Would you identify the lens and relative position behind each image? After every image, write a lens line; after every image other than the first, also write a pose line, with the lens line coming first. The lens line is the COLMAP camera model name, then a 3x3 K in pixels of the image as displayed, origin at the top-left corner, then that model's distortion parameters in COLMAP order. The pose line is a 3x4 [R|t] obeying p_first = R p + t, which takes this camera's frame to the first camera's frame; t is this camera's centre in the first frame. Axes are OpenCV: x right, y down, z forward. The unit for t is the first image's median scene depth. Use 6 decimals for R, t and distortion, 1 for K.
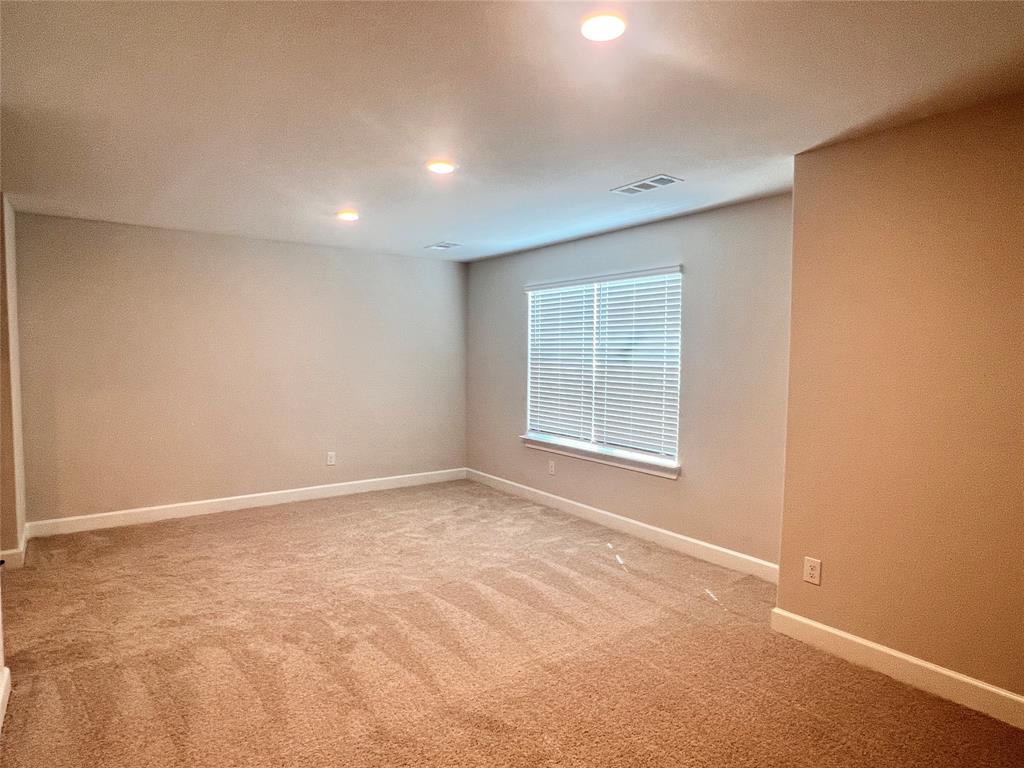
lens RADIAL K [[572.8, 0, 517.7], [0, 572.8, 385.0], [0, 0, 1]] dist [0.000909, -0.000934]
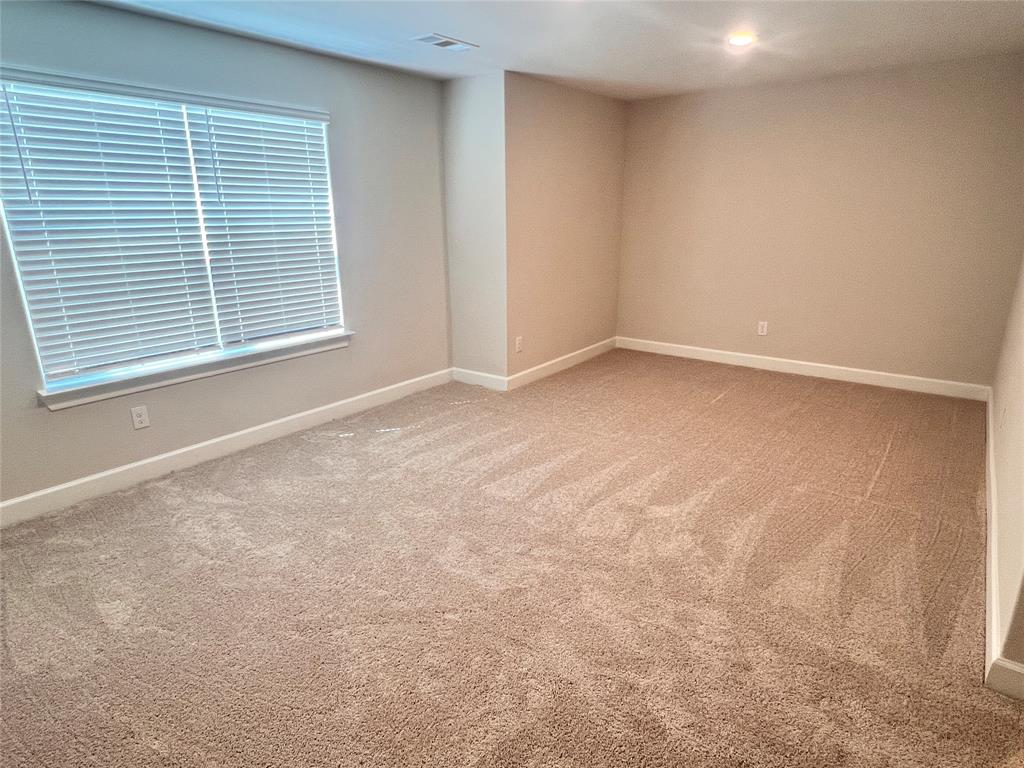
lens RADIAL K [[572.8, 0, 519.4], [0, 572.8, 386.0], [0, 0, 1]] dist [0.000909, -0.000934]
pose [[-0.253558, -0.290528, 0.922660, -0.748369], [0.060405, 0.947214, 0.314859, -0.066196], [-0.965432, 0.135569, -0.222624, 0.949186]]
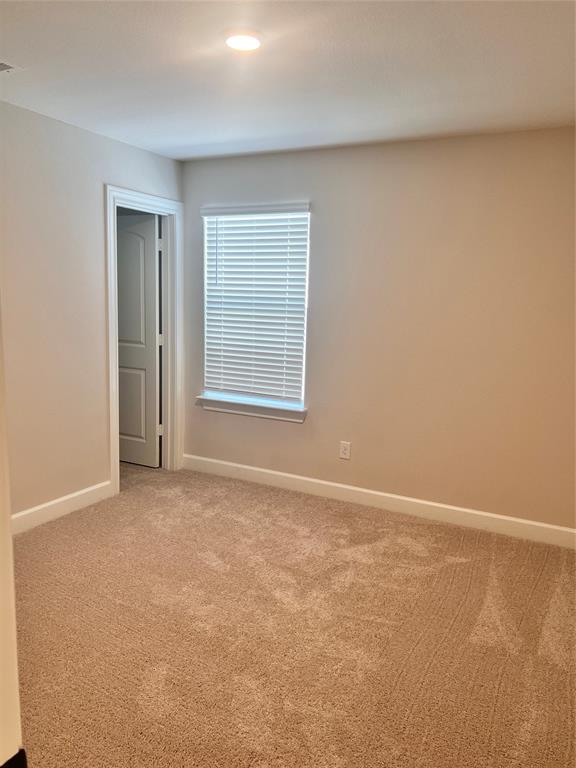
lens RADIAL K [[531.1, 0, 286.9], [0, 531.1, 359.0], [0, 0, 1]] dist [0.000374, -0.000755]
pose [[0.898271, -0.031269, 0.438328, -0.148045], [-0.001421, 0.997253, 0.074054, -0.014170], [-0.439440, -0.067143, 0.895759, 0.197539]]
